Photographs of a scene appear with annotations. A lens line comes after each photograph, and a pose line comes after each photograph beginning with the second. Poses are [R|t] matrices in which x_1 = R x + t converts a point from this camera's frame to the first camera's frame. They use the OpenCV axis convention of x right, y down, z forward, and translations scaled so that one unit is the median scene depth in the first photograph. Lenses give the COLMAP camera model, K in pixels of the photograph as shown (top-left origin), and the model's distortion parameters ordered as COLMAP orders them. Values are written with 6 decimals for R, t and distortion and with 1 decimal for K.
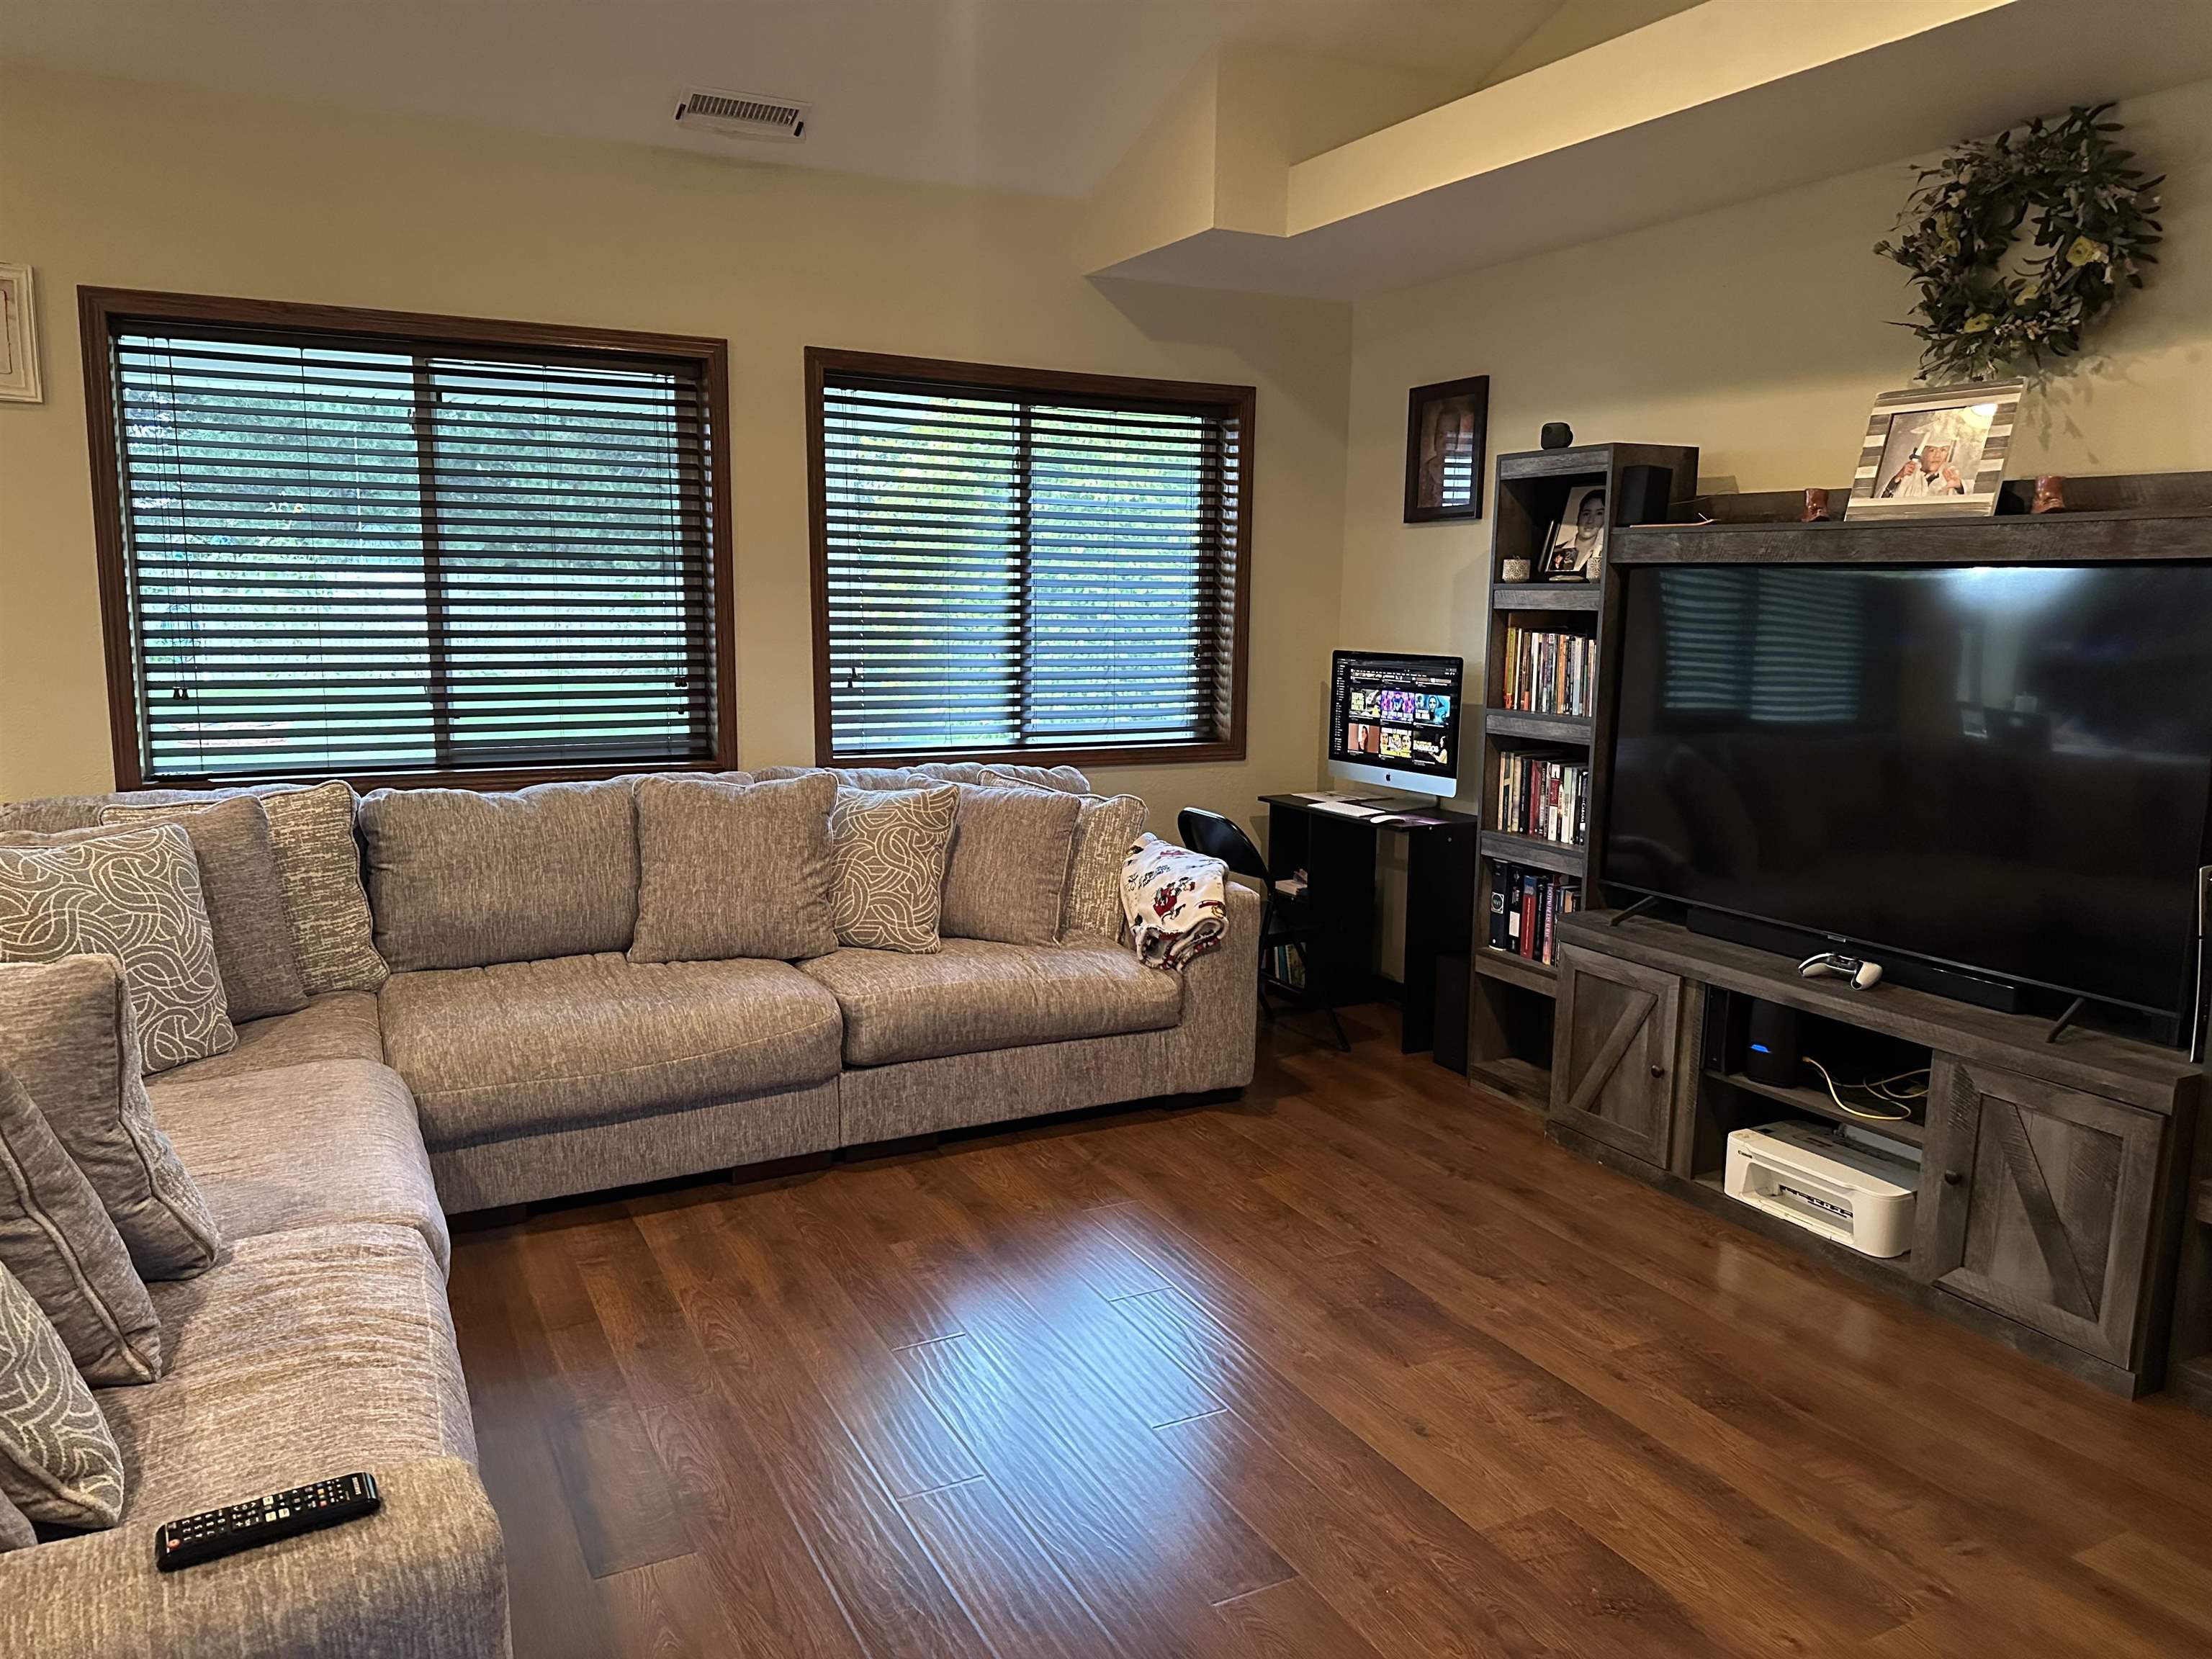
lens RADIAL K [[1529.8, 0, 1111.3], [0, 1529.8, 847.0], [0, 0, 1]] dist [0.039763, -0.039490]
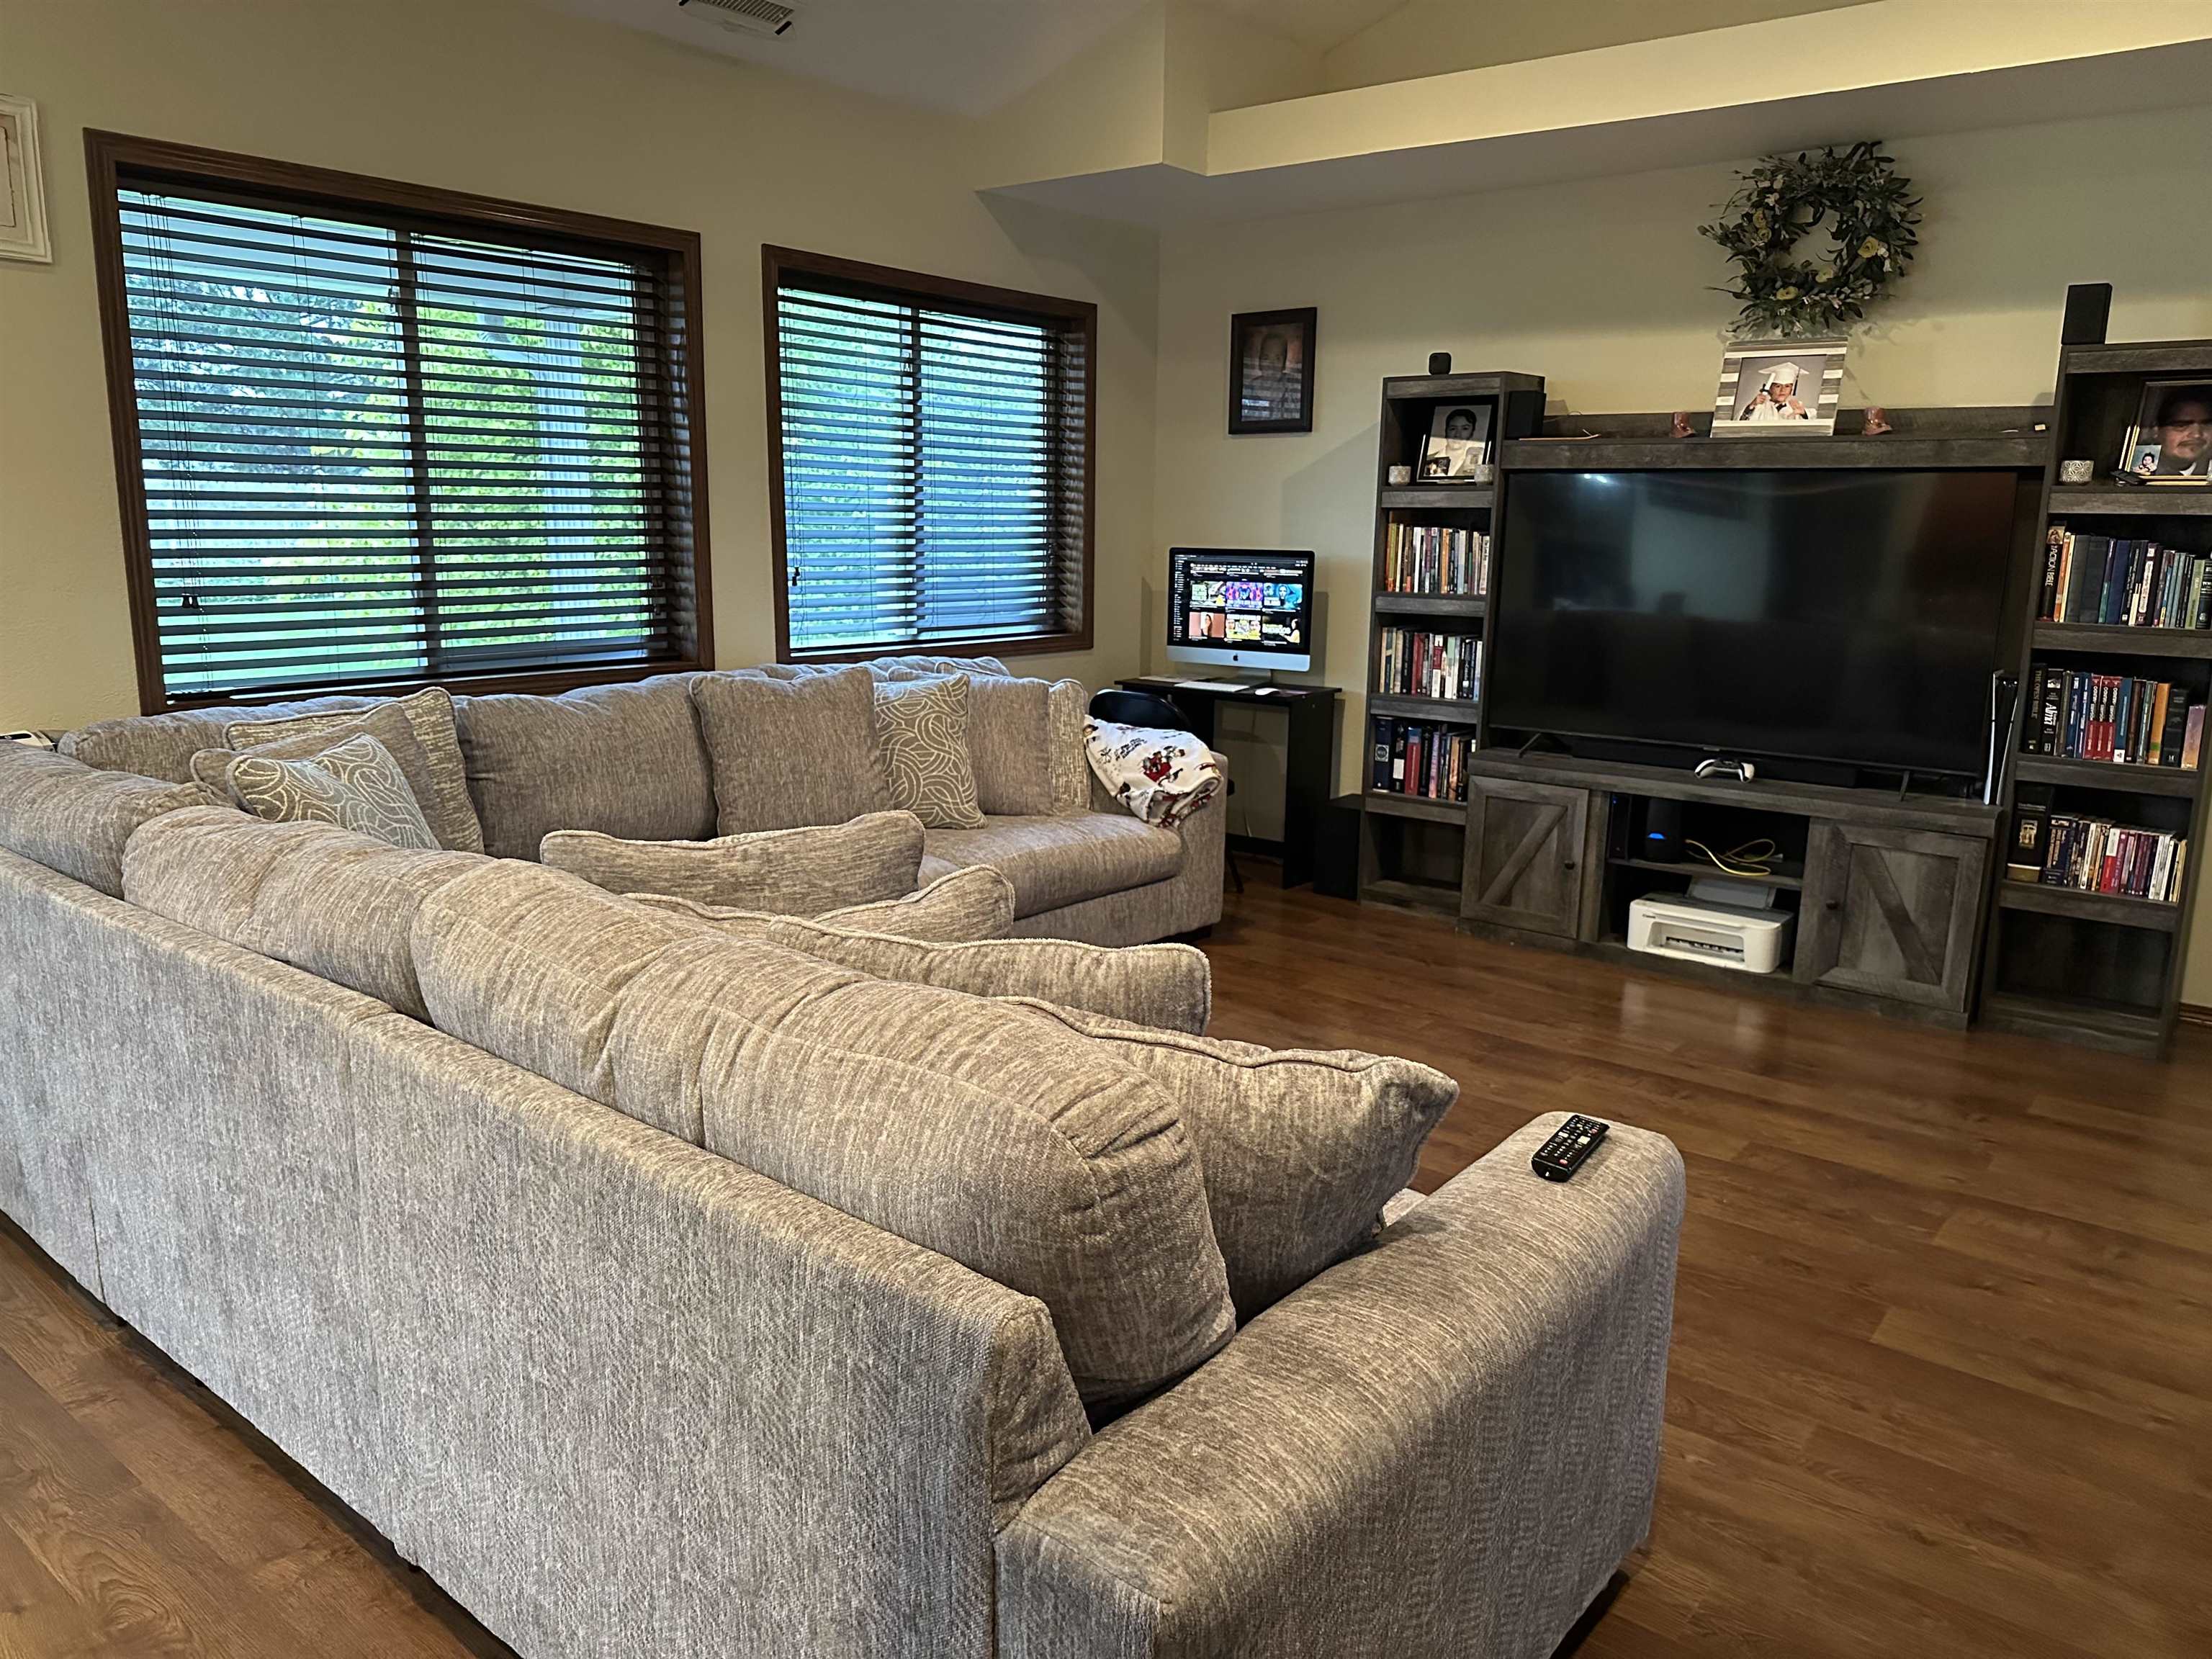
lens RADIAL K [[1529.8, 0, 1110.3], [0, 1529.8, 839.2], [0, 0, 1]] dist [0.039763, -0.039490]
pose [[0.917102, -0.084354, 0.389626, -0.509873], [0.064724, 0.995896, 0.063264, 0.016779], [-0.393363, -0.032801, 0.918798, -0.036316]]
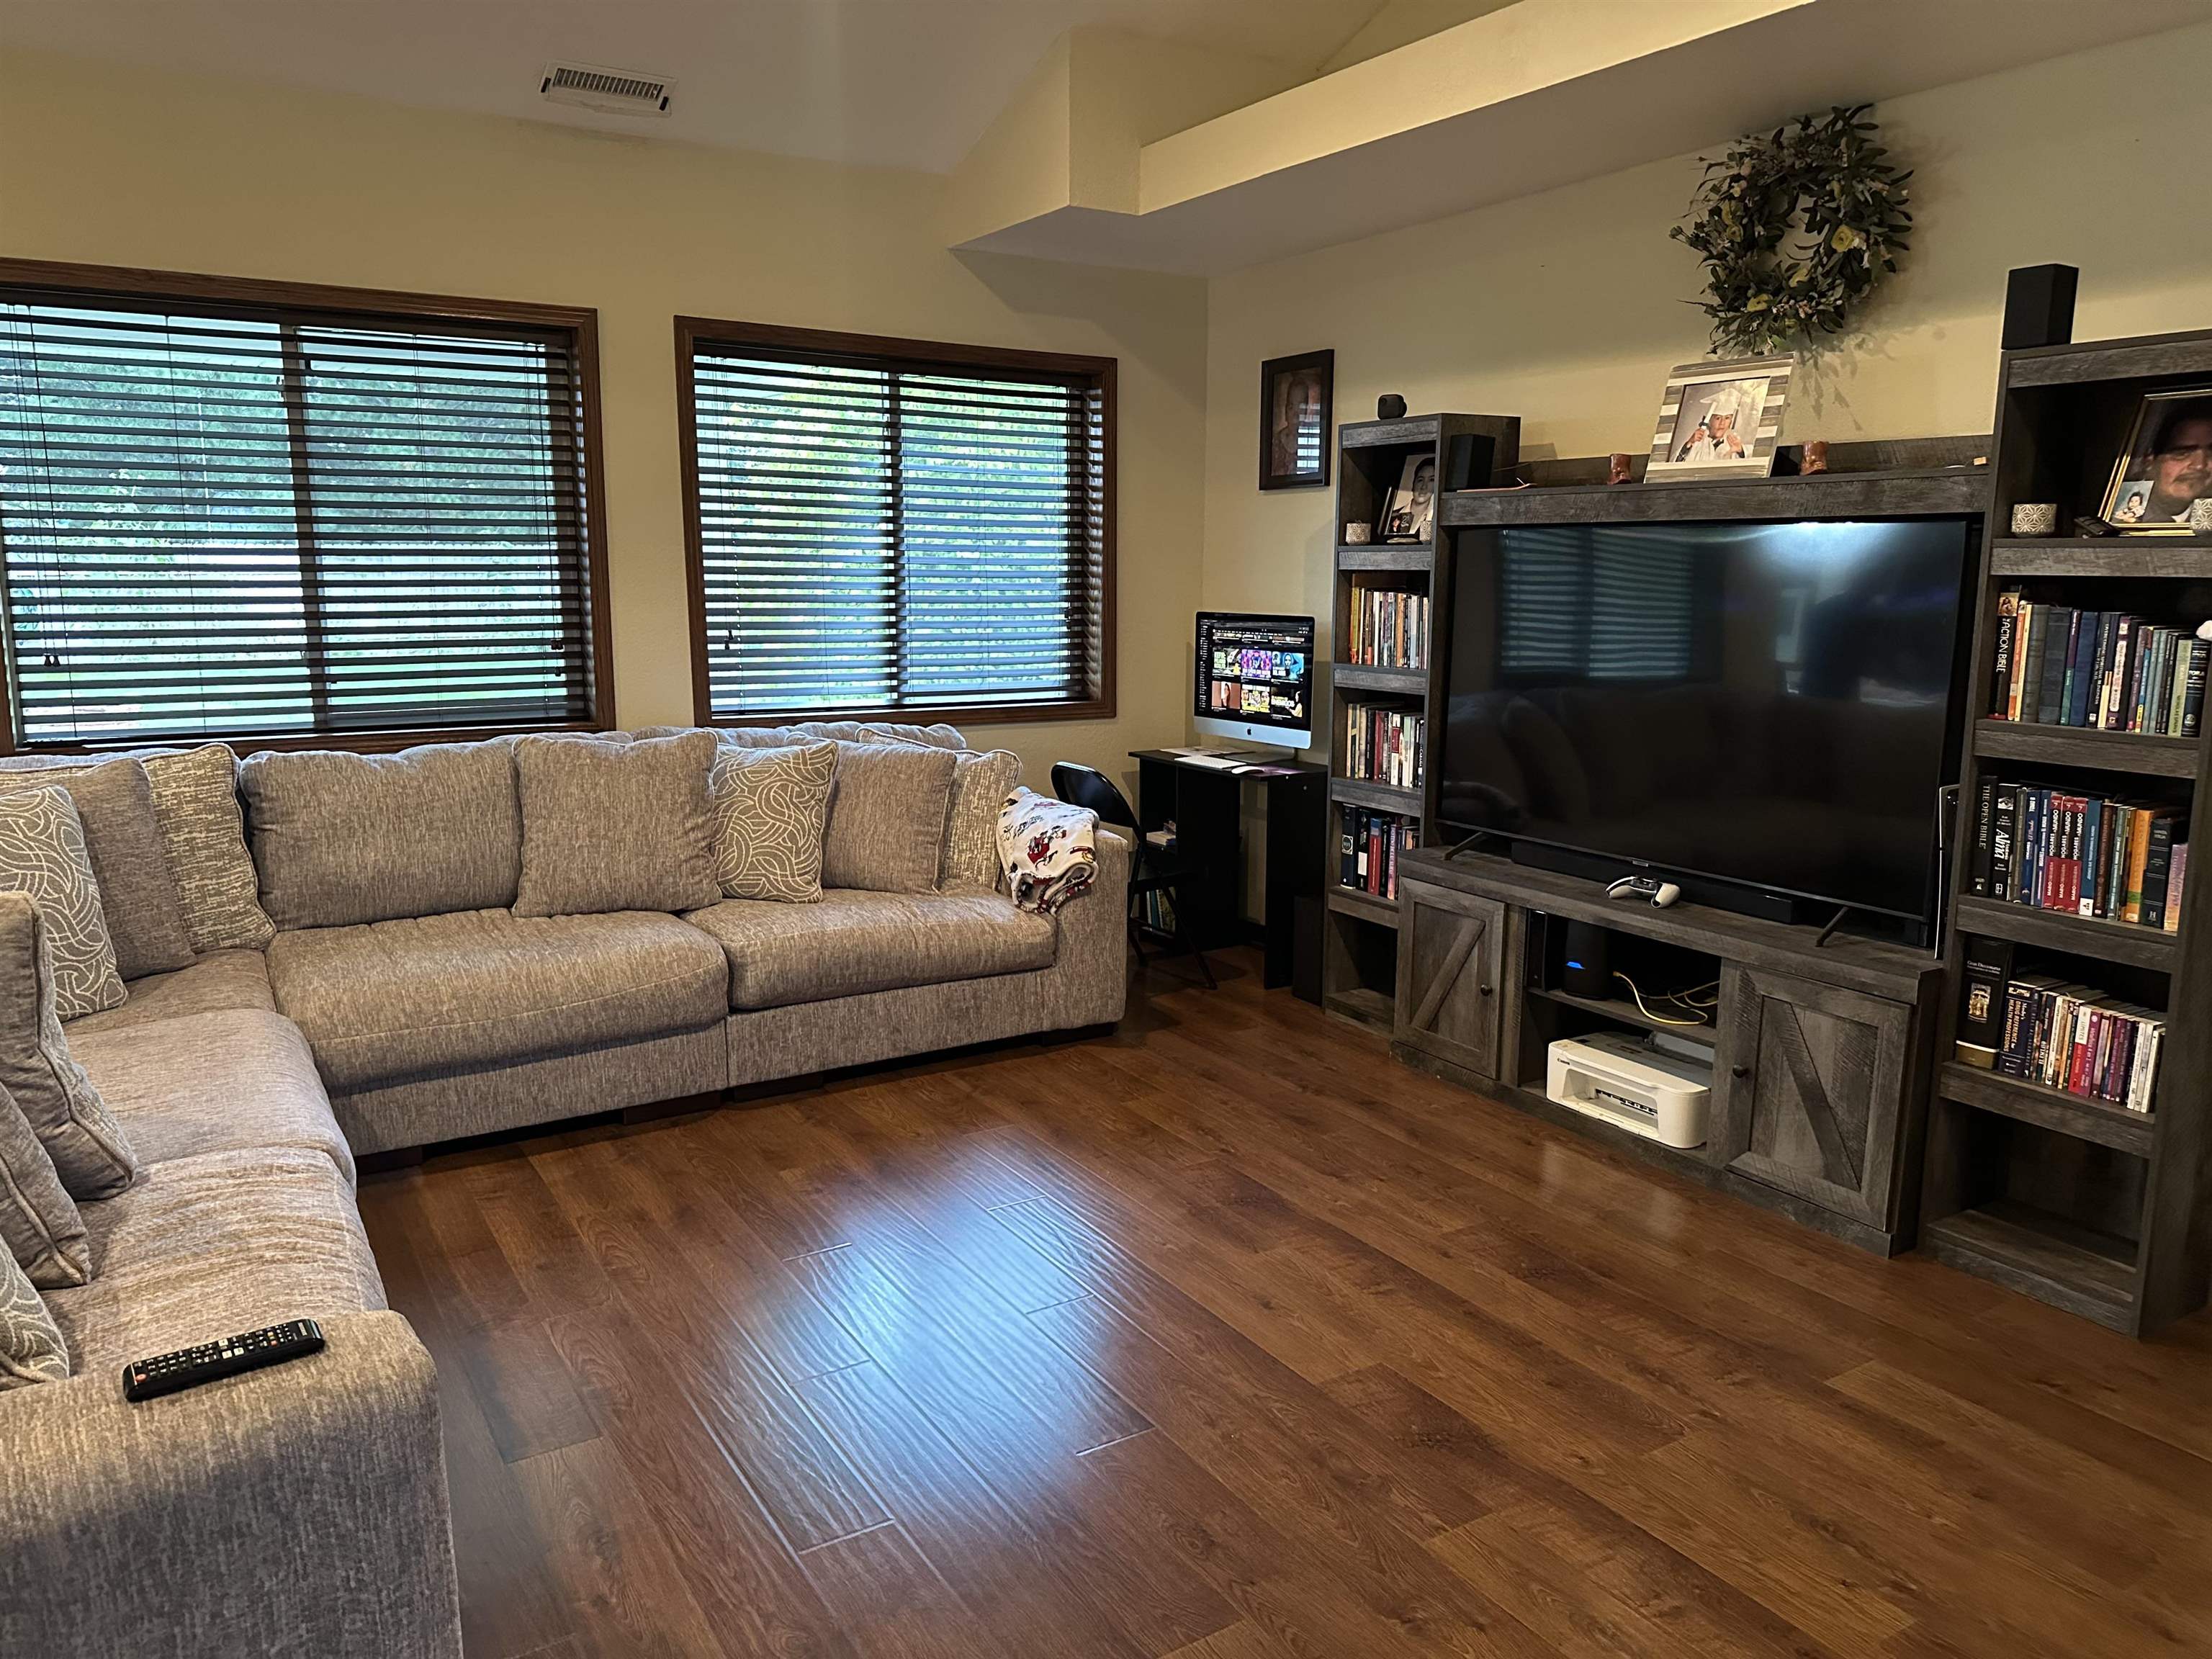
lens RADIAL K [[1529.8, 0, 1115.5], [0, 1529.8, 843.4], [0, 0, 1]] dist [0.039763, -0.039490]
pose [[0.996918, -0.020422, 0.075752, 0.010474], [0.019222, 0.999679, 0.016533, 0.017936], [-0.076065, -0.015026, 0.996990, -0.062859]]
